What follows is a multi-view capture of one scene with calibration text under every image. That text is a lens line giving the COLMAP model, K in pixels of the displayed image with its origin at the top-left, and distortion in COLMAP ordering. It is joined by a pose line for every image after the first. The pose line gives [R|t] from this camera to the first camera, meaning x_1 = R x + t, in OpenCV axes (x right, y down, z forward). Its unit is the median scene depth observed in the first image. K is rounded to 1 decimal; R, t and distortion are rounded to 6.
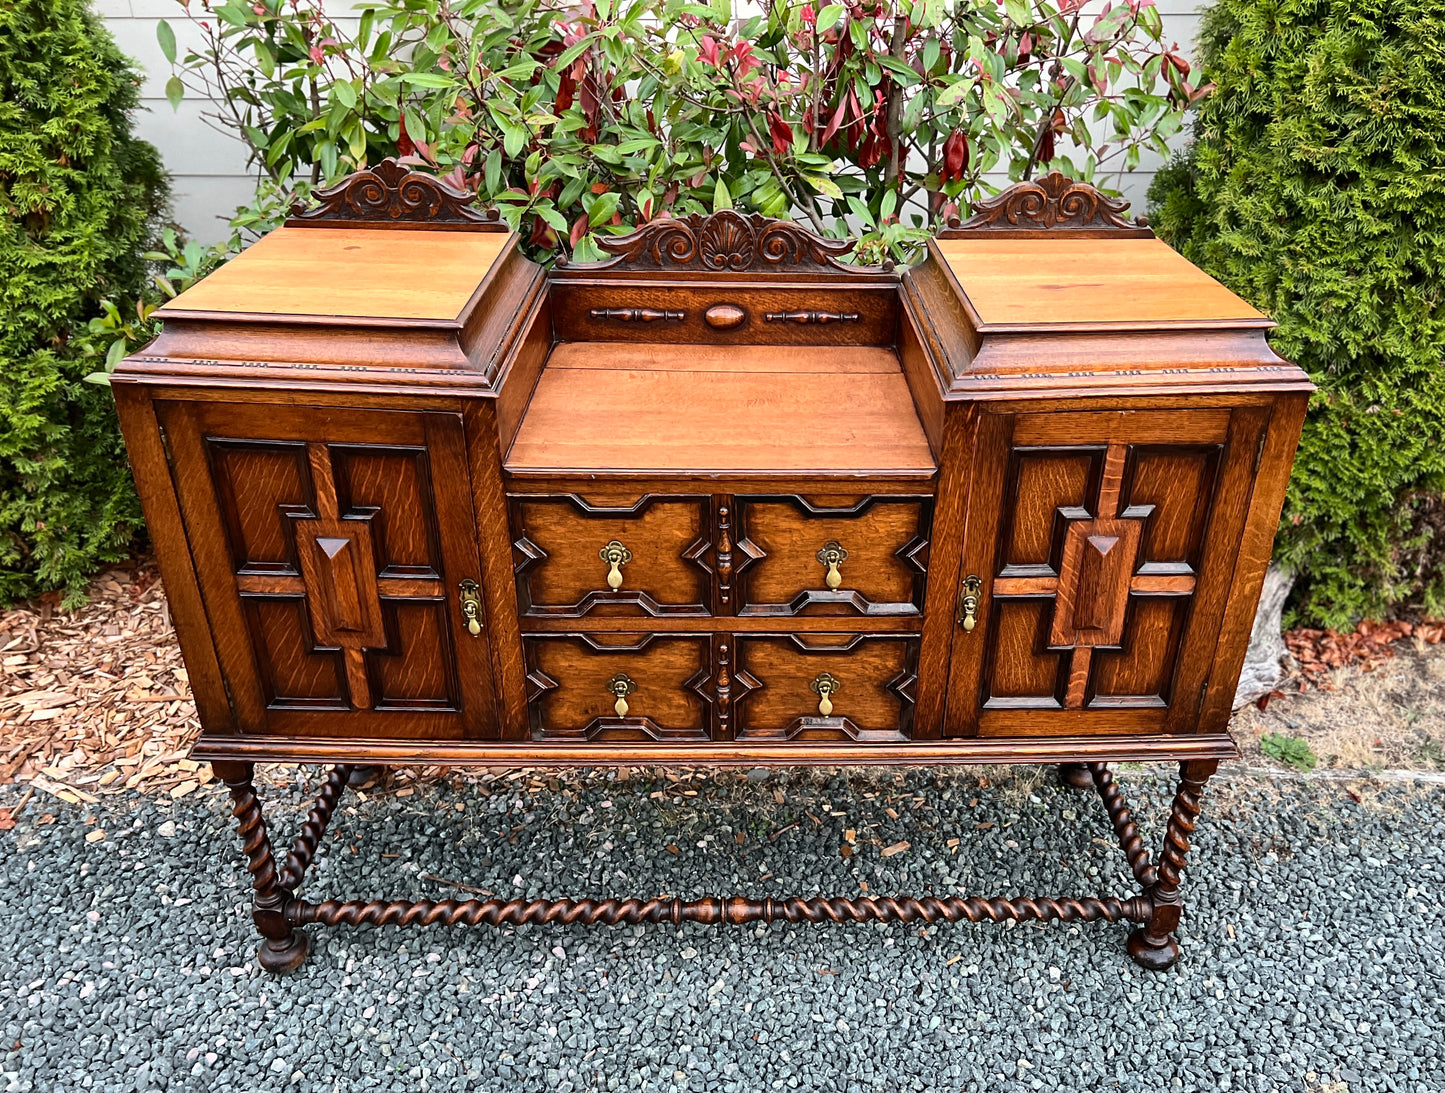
lens RADIAL K [[1174.2, 0, 770.7], [0, 1174.2, 583.8], [0, 0, 1]] dist [0.050584, -0.061046]
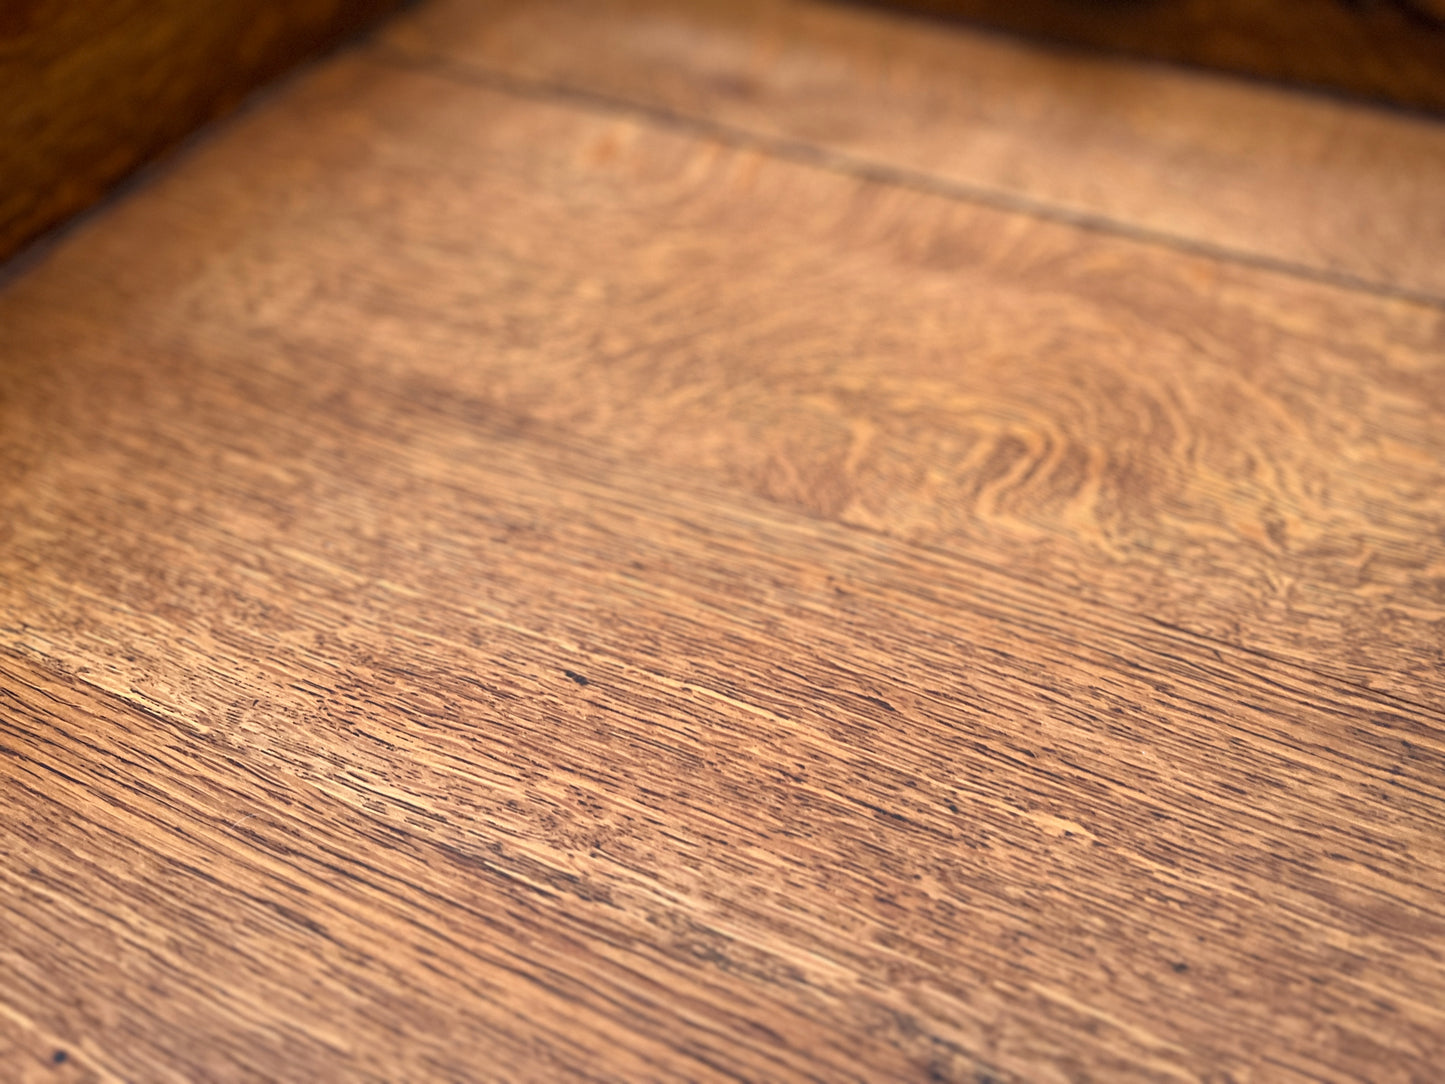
lens RADIAL K [[1100.4, 0, 718.0], [0, 1100.4, 540.5], [0, 0, 1]] dist [0.036815, -0.042130]
pose [[0.896593, 0.312738, -0.313555, 0.000509], [-0.202277, 0.919055, 0.338263, -0.182023], [0.393962, -0.239859, 0.887278, 0.774461]]
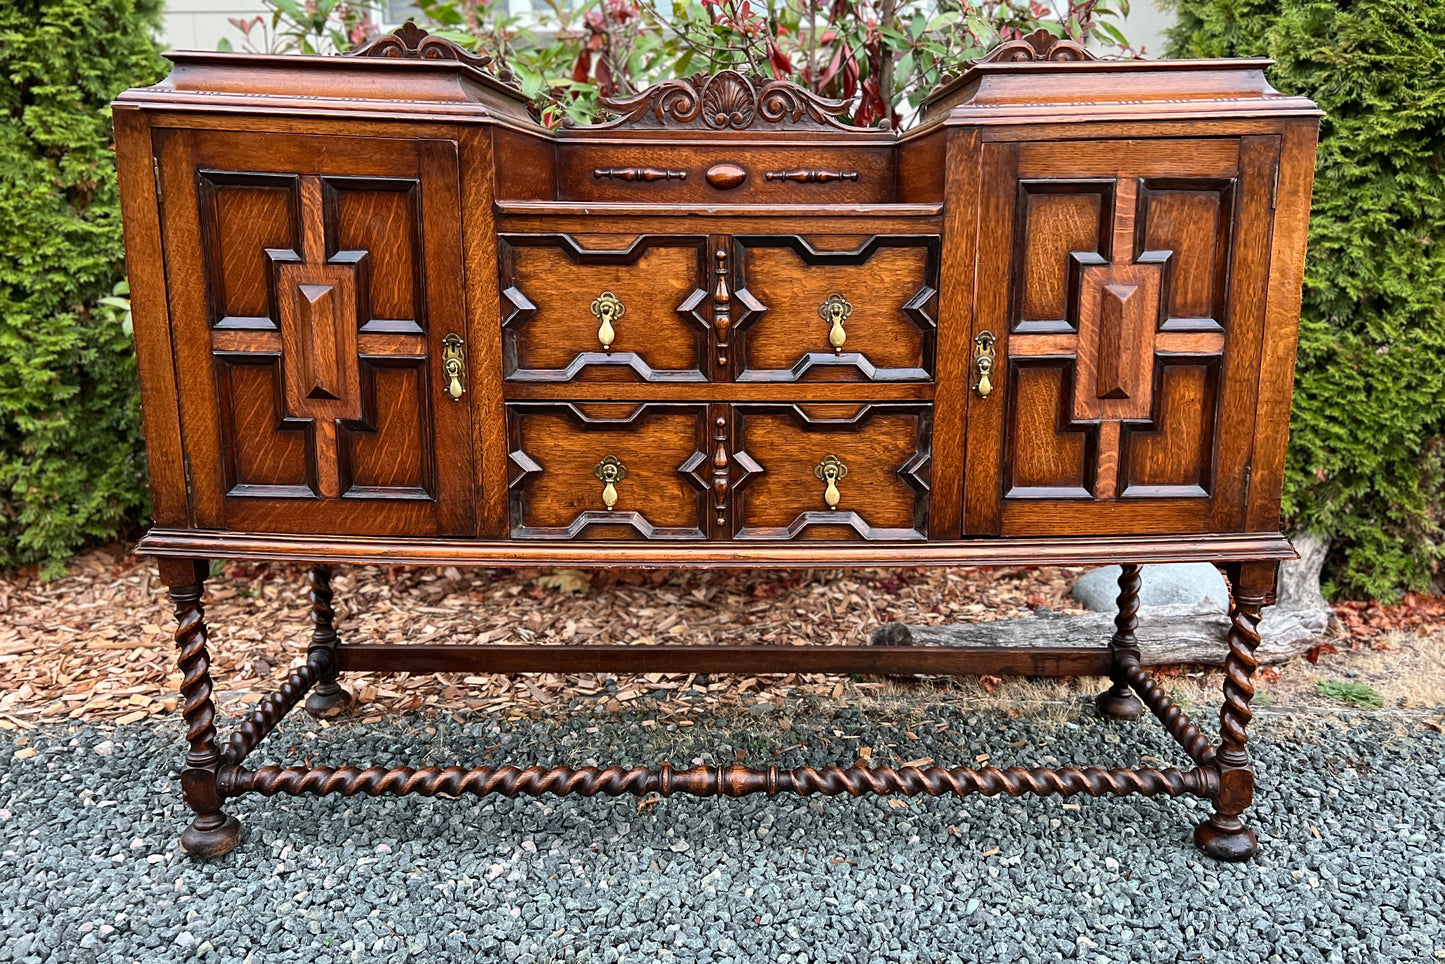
lens RADIAL K [[1153.8, 0, 753.7], [0, 1153.8, 463.2], [0, 0, 1]] dist [0.046683, -0.054113]
pose [[0.999762, -0.007628, -0.020461, 0.003749], [0.001178, 0.954473, -0.298295, 0.324660], [0.021804, 0.298200, 0.954254, 0.125309]]
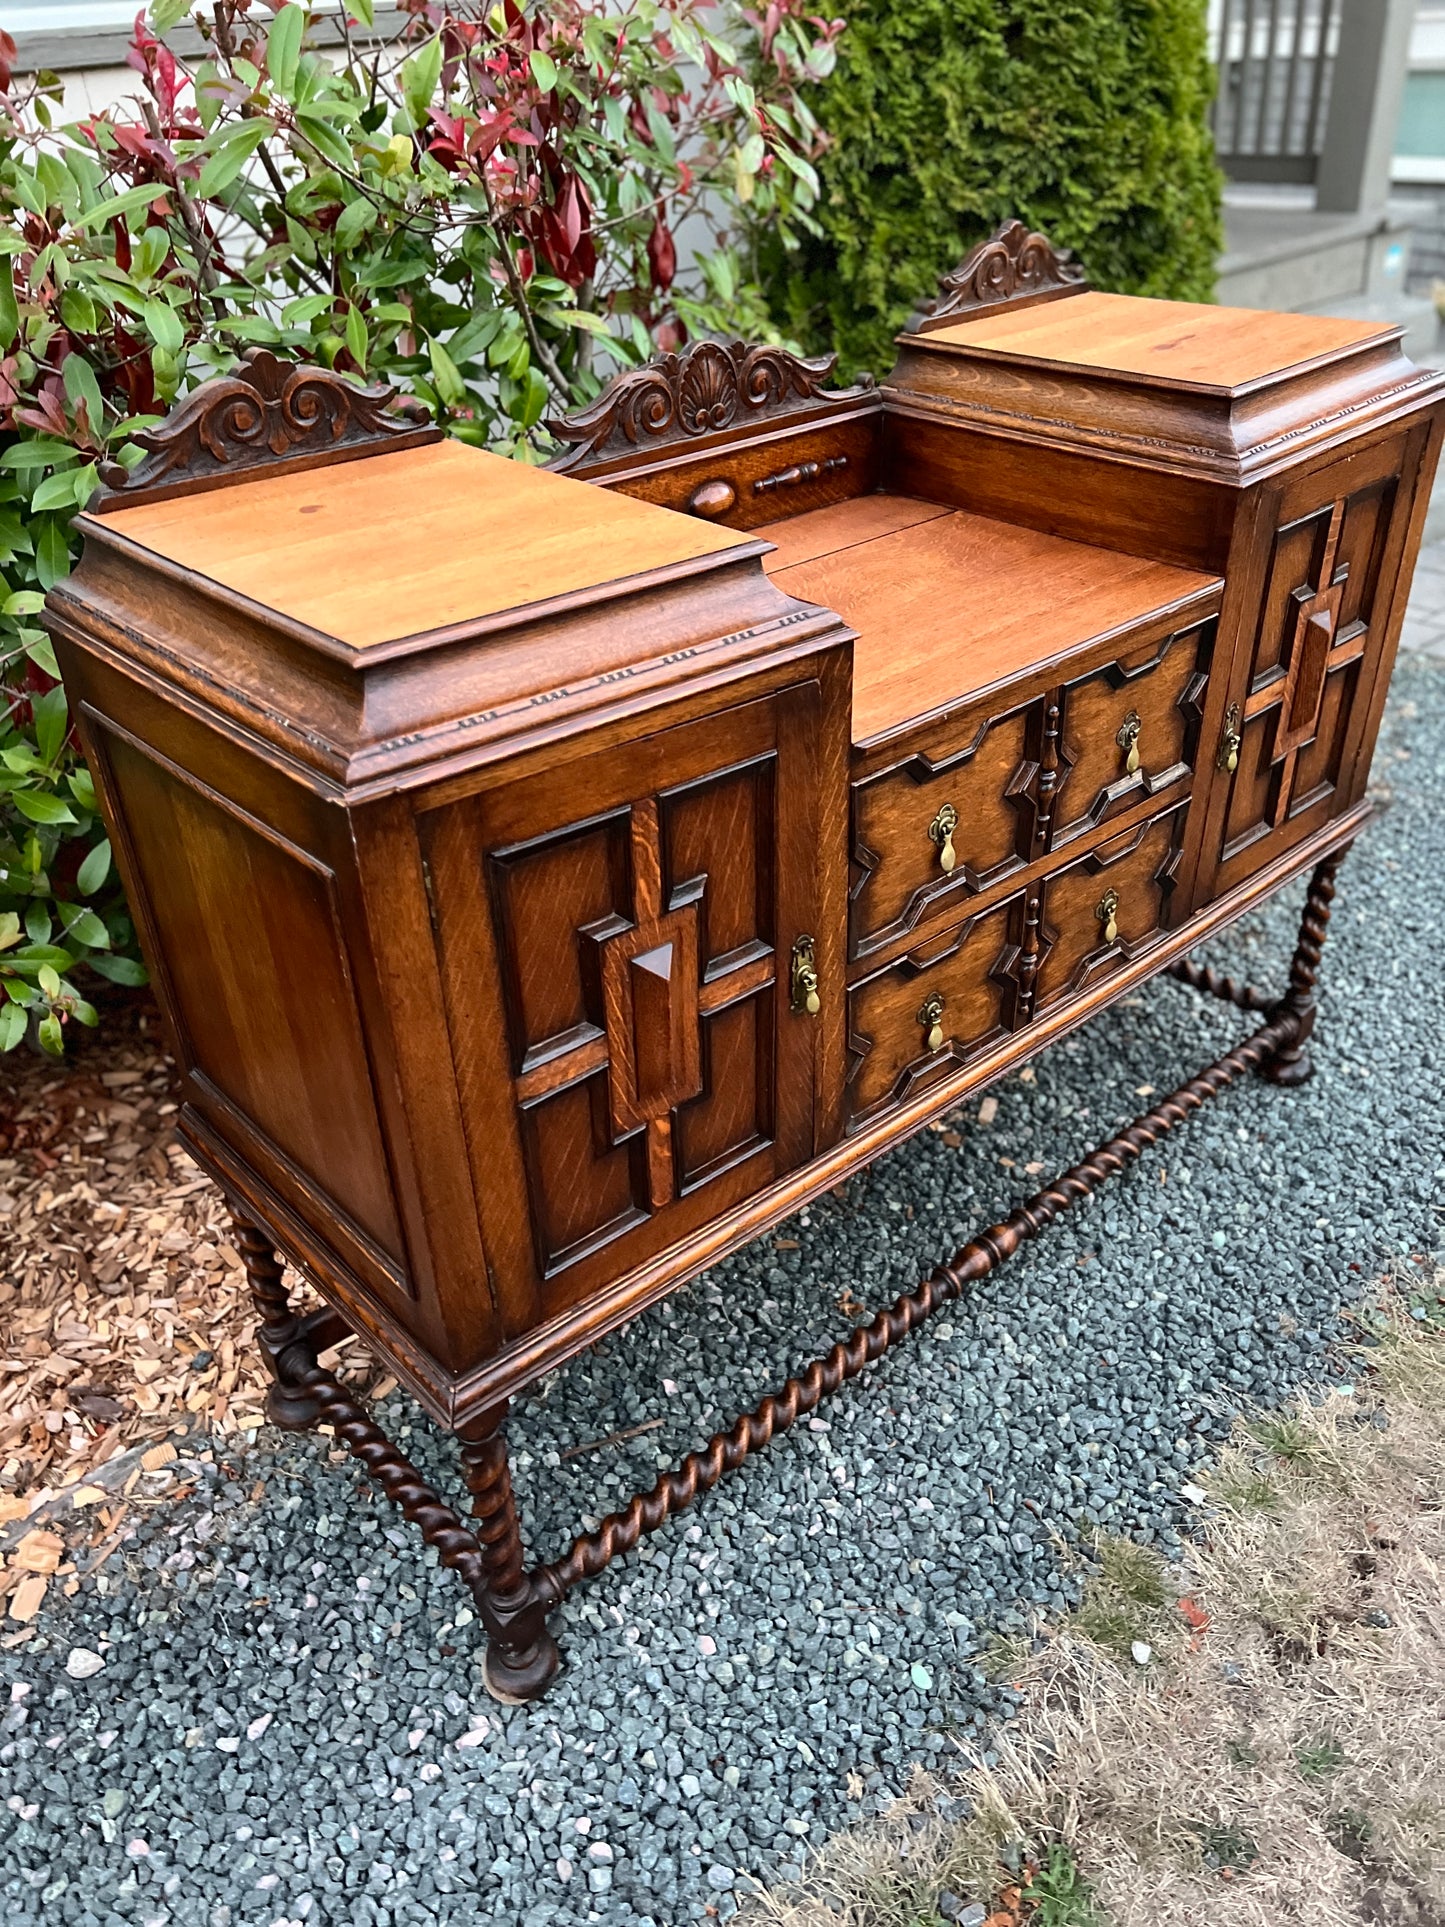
lens RADIAL K [[1467.4, 0, 728.2], [0, 1467.4, 968.6], [0, 0, 1]] dist [0.036815, -0.042130]
pose [[0.758748, -0.392701, 0.519699, -0.626567], [0.359027, 0.917831, 0.169371, -0.122165], [-0.543508, 0.058076, 0.837392, 0.290925]]
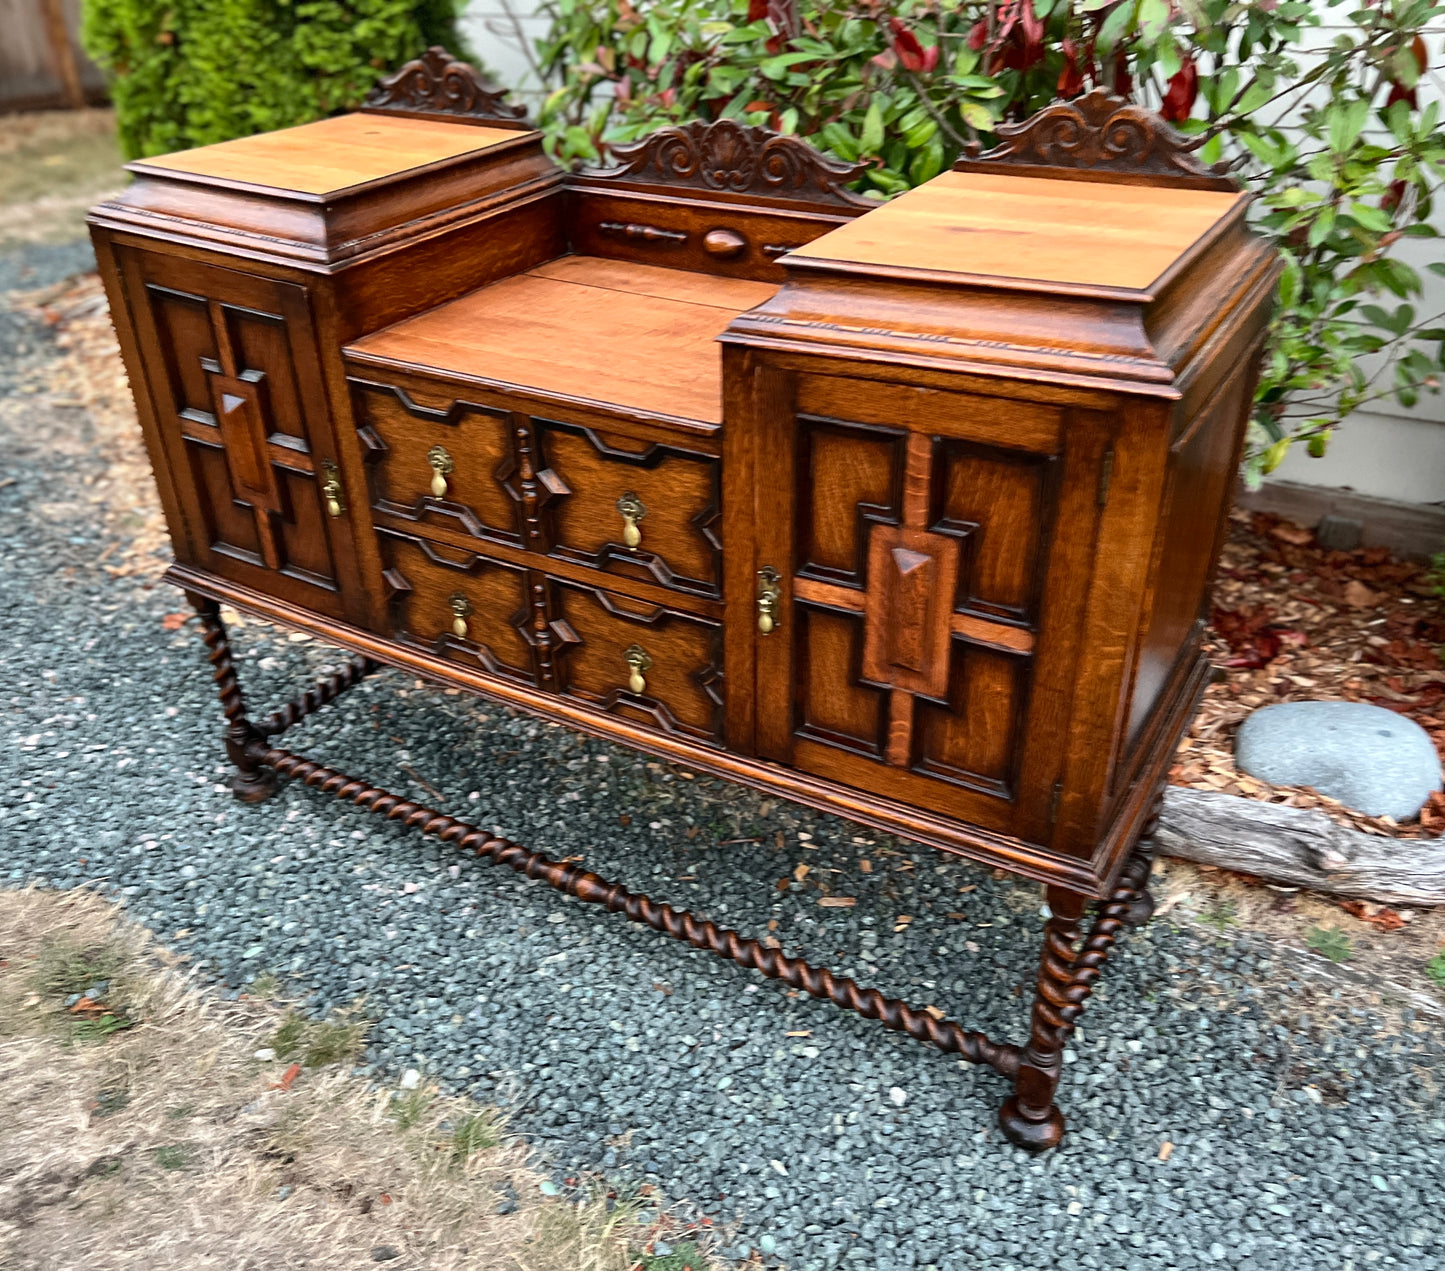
lens RADIAL K [[1278.2, 0, 708.9], [0, 1278.2, 638.4], [0, 0, 1]] dist [0.047626, -0.042471]
pose [[0.845839, 0.245377, -0.473651, 0.505070], [-0.230826, 0.968850, 0.089712, -0.025118], [0.480911, 0.033449, 0.876131, 0.166453]]
